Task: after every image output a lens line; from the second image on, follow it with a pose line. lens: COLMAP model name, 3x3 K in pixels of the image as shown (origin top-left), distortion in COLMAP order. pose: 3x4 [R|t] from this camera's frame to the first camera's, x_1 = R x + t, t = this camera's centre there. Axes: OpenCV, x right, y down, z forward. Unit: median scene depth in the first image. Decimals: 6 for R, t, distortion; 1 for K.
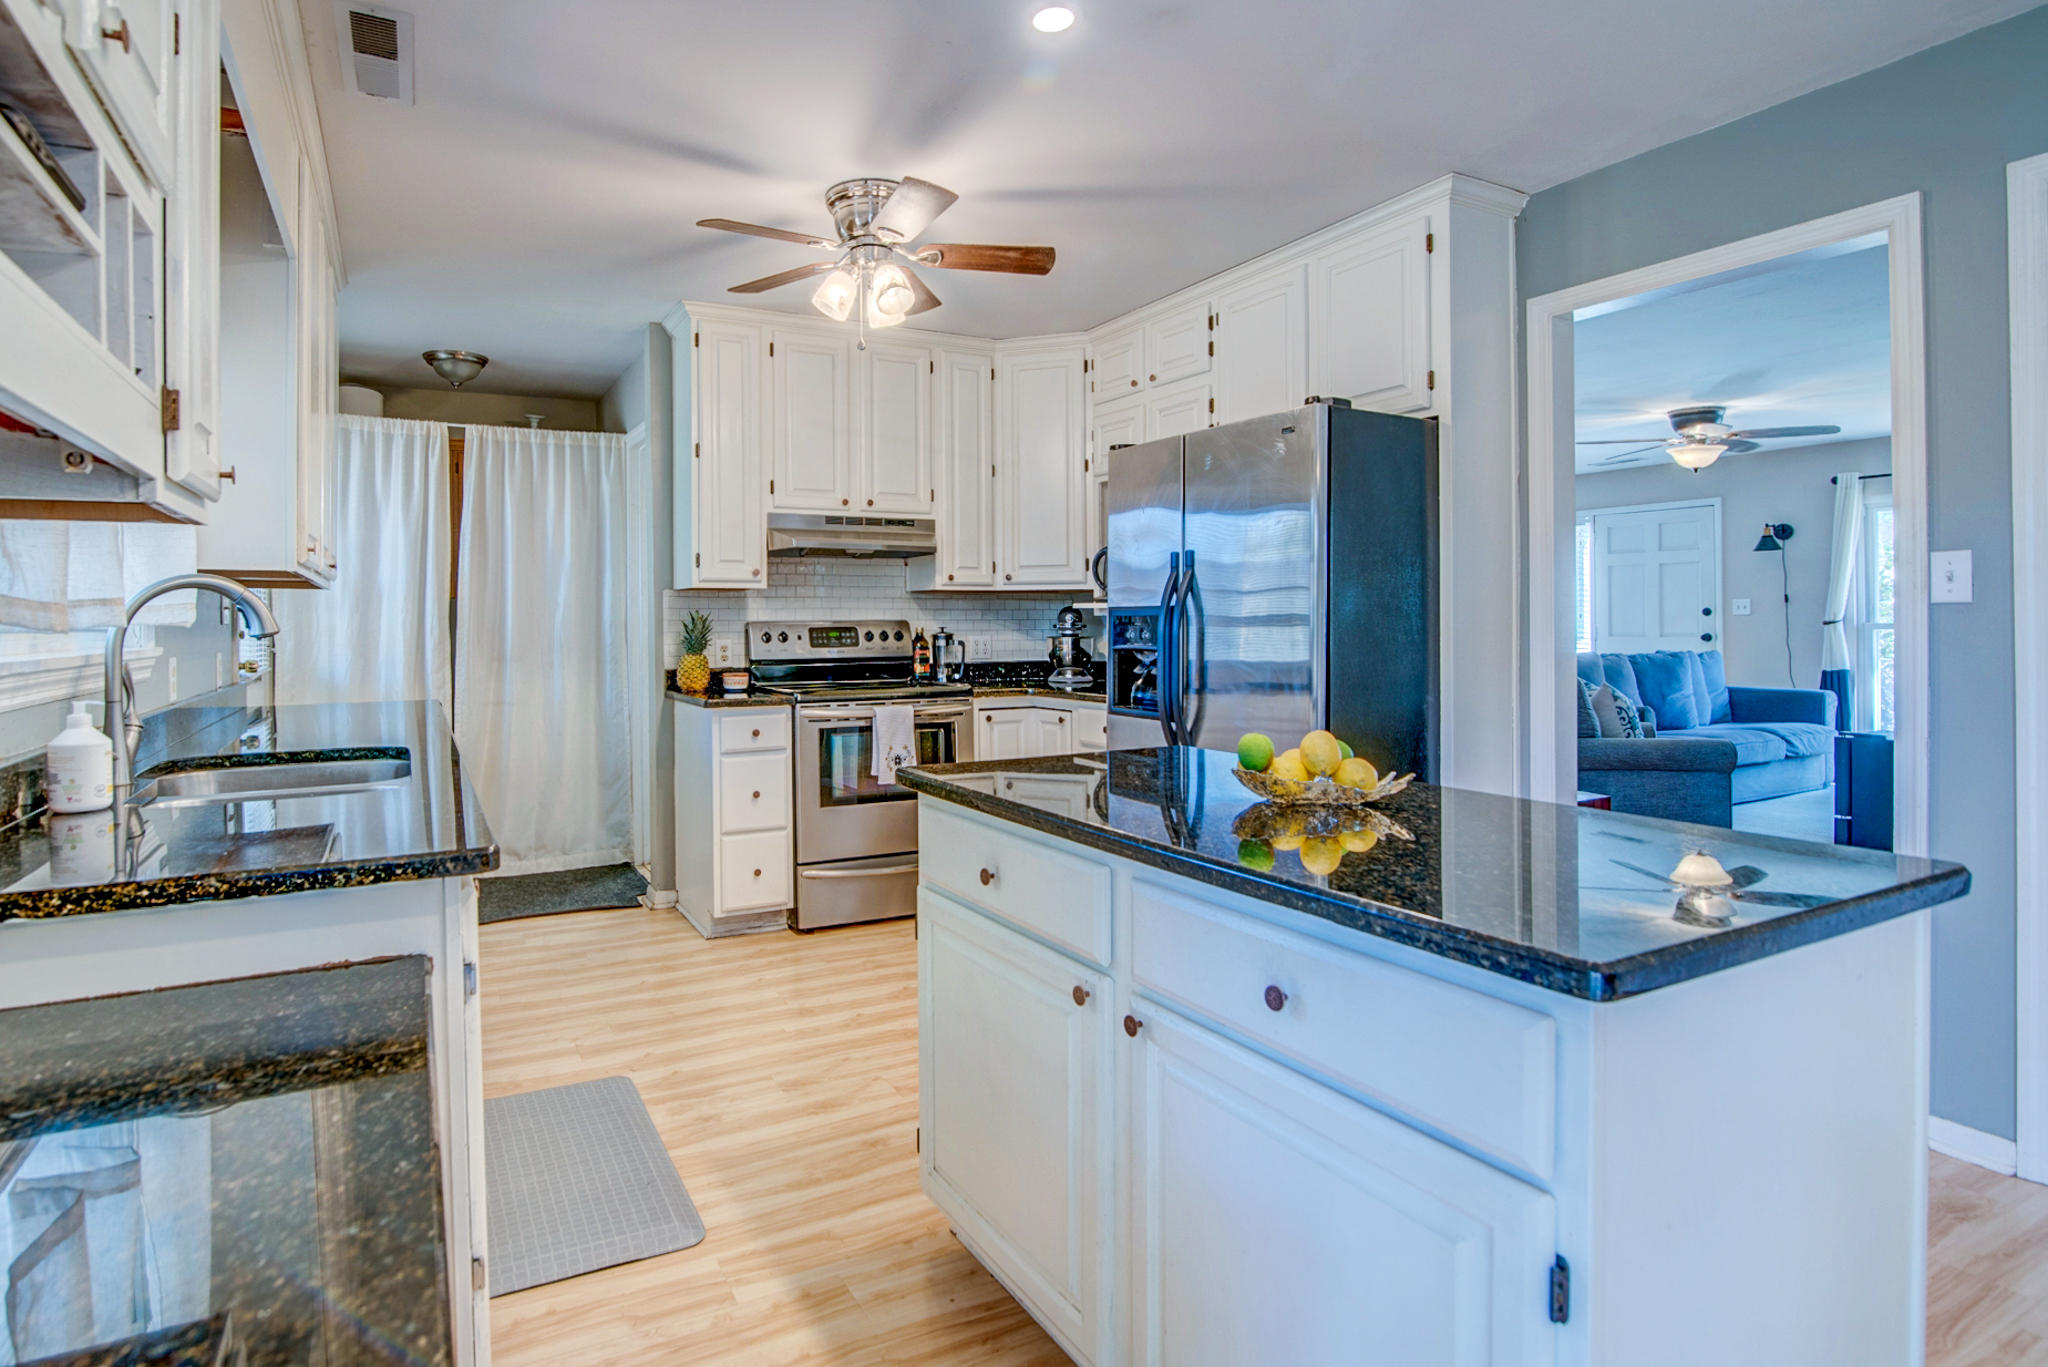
lens RADIAL K [[1032.2, 0, 904.7], [0, 1032.2, 623.6], [0, 0, 1]] dist [-0.019306, 0.000111]
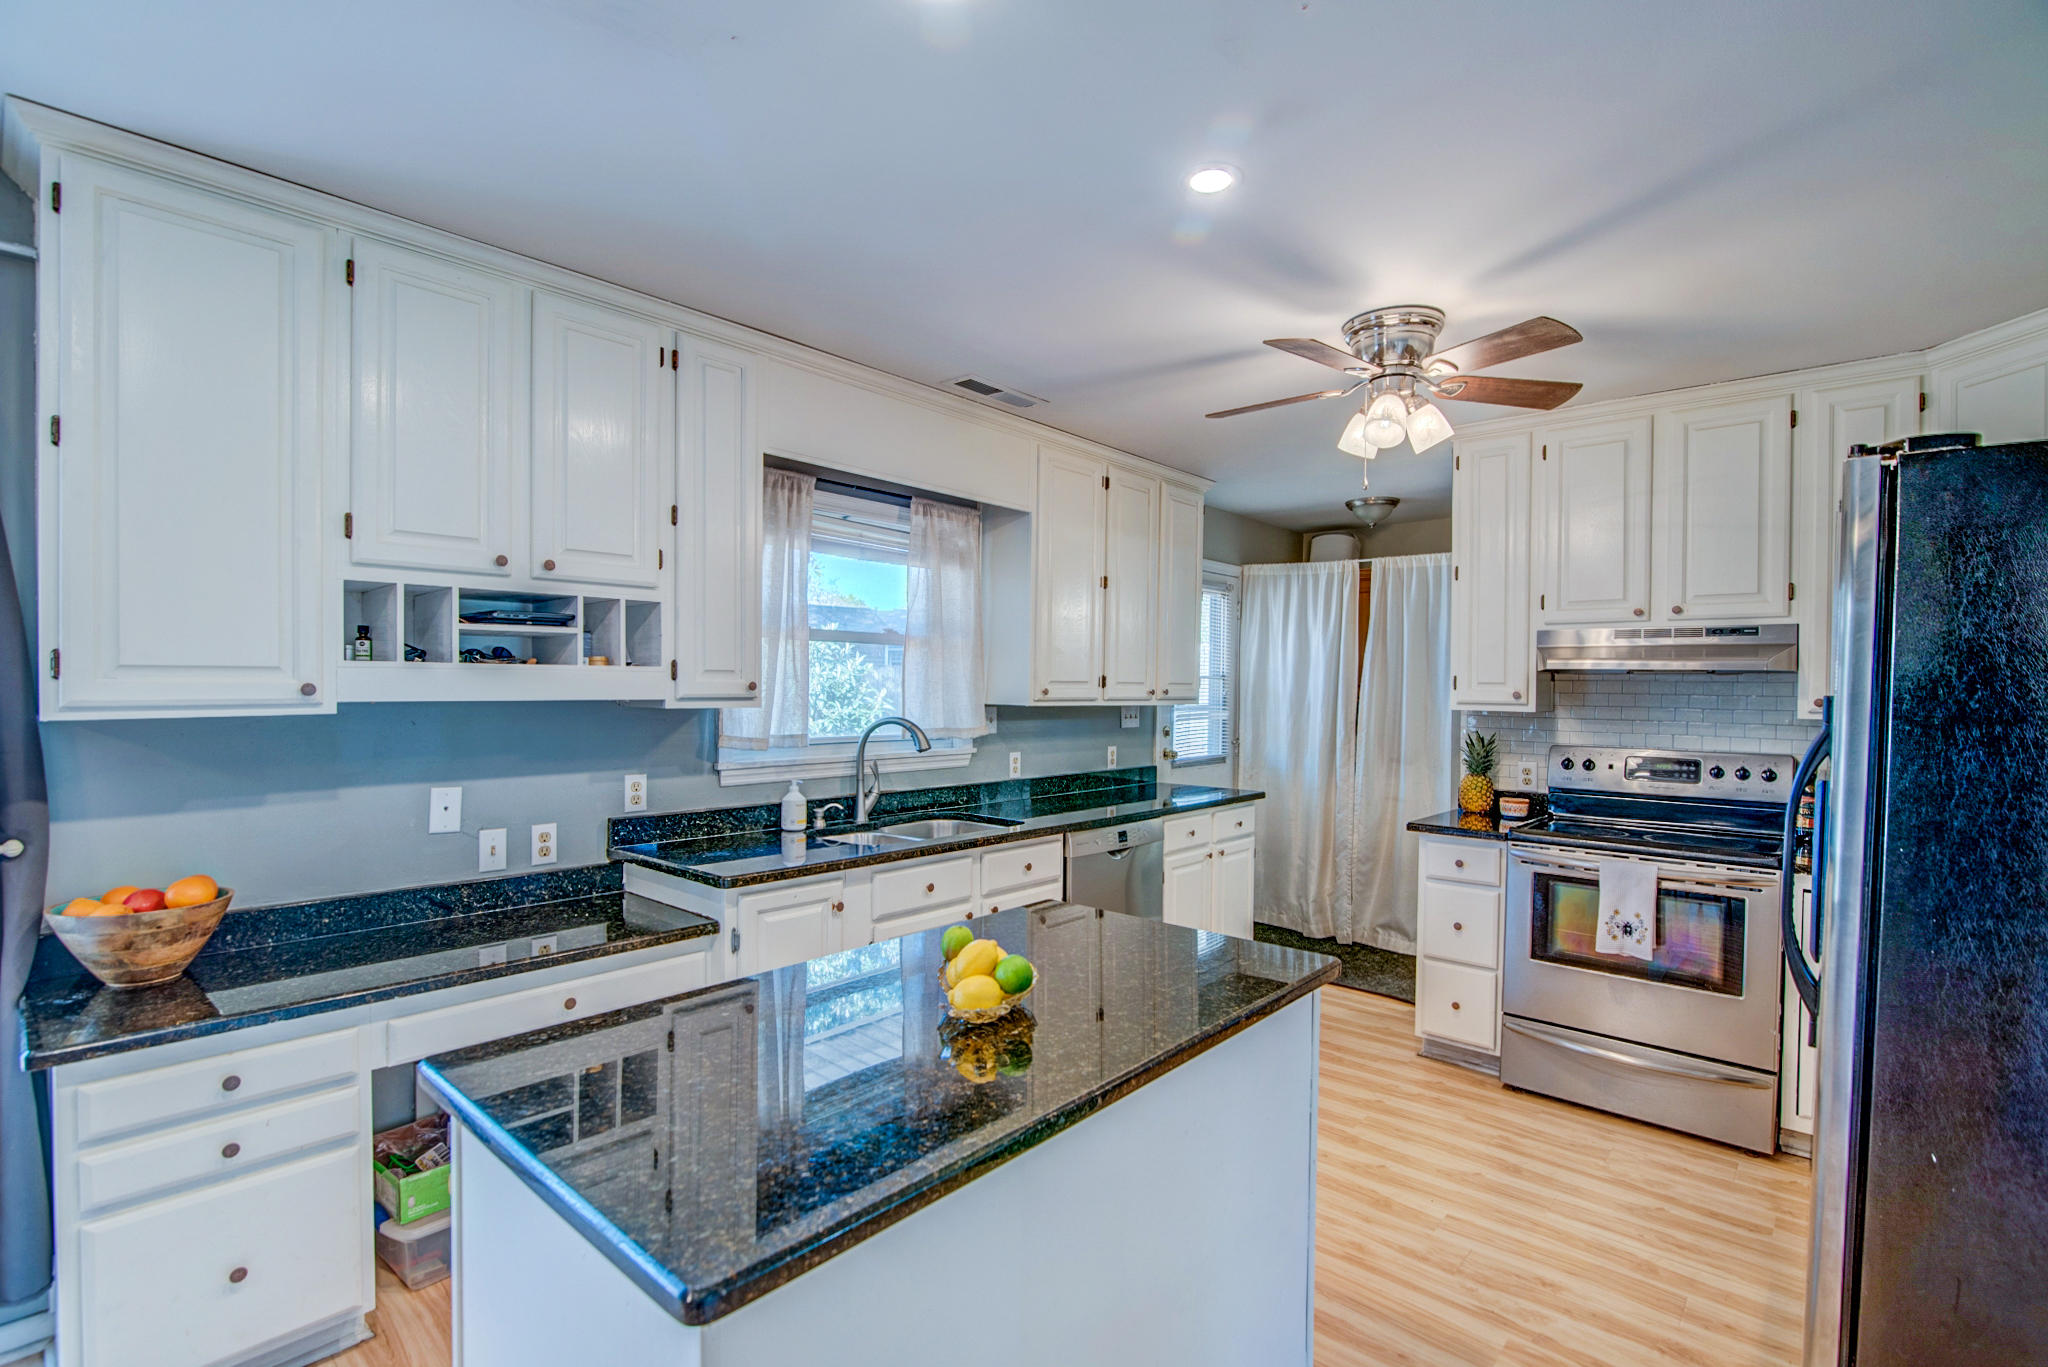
lens RADIAL K [[939.4, 0, 1017.8], [0, 939.4, 693.7], [0, 0, 1]] dist [-0.016313, 0.000589]
pose [[0.380758, 0.019910, -0.924460, 0.444231], [-0.016429, 0.999756, 0.014765, -0.052743], [0.924529, 0.009566, 0.380992, 0.237424]]
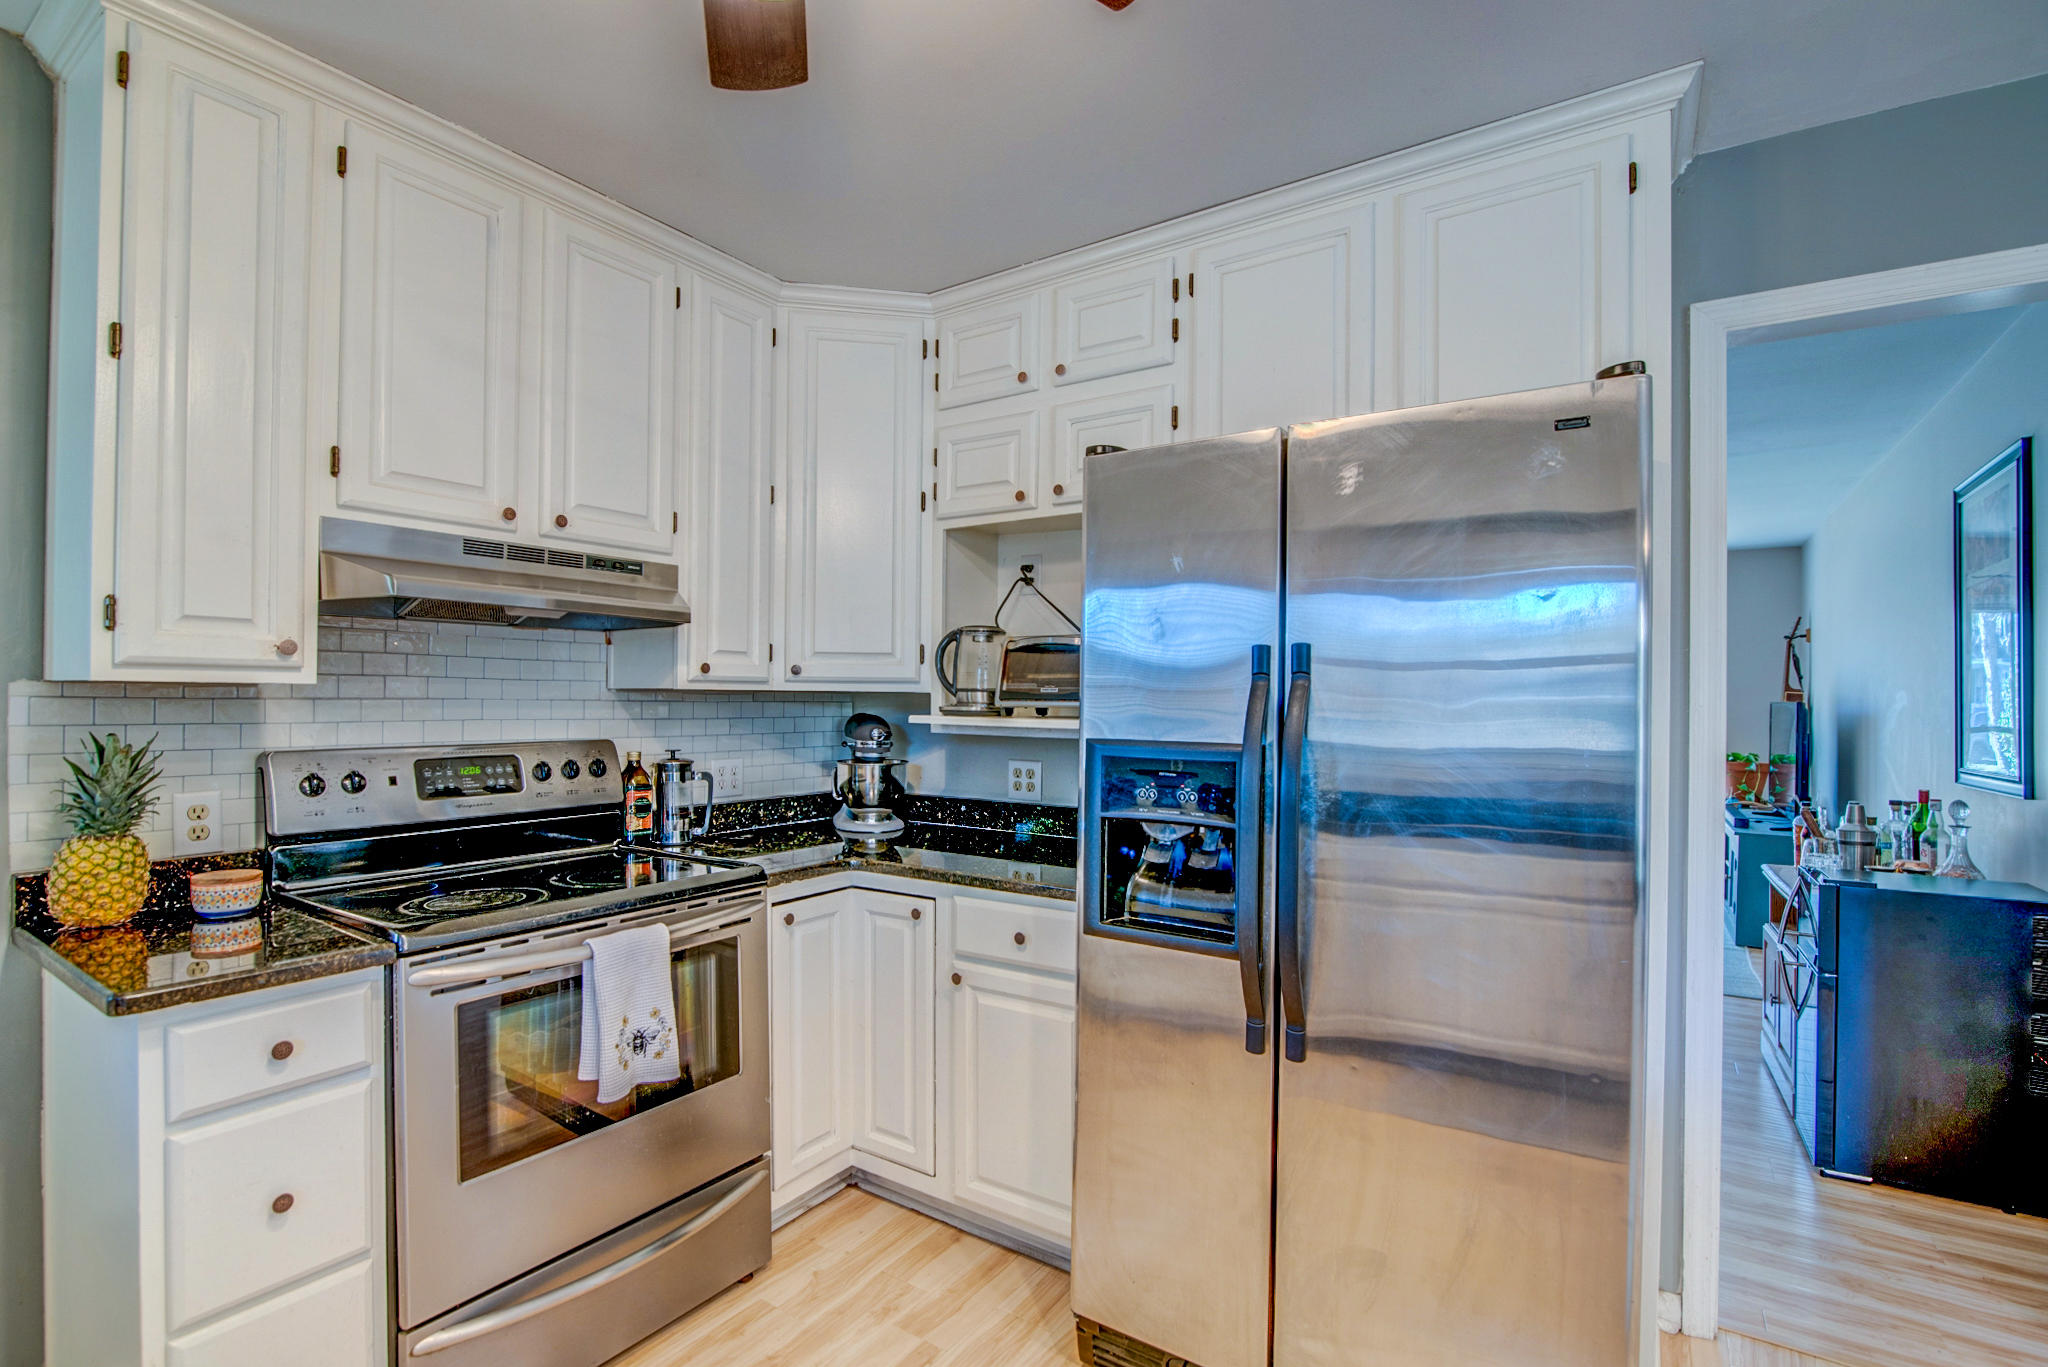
lens RADIAL K [[938.2, 0, 1017.3], [0, 938.2, 696.4], [0, 0, 1]] dist [-0.021050, 0.000476]
pose [[0.865473, 0.014329, 0.500750, -0.067867], [-0.011759, 0.999897, -0.008288, -0.027416], [-0.500817, 0.001285, 0.865552, 0.473433]]
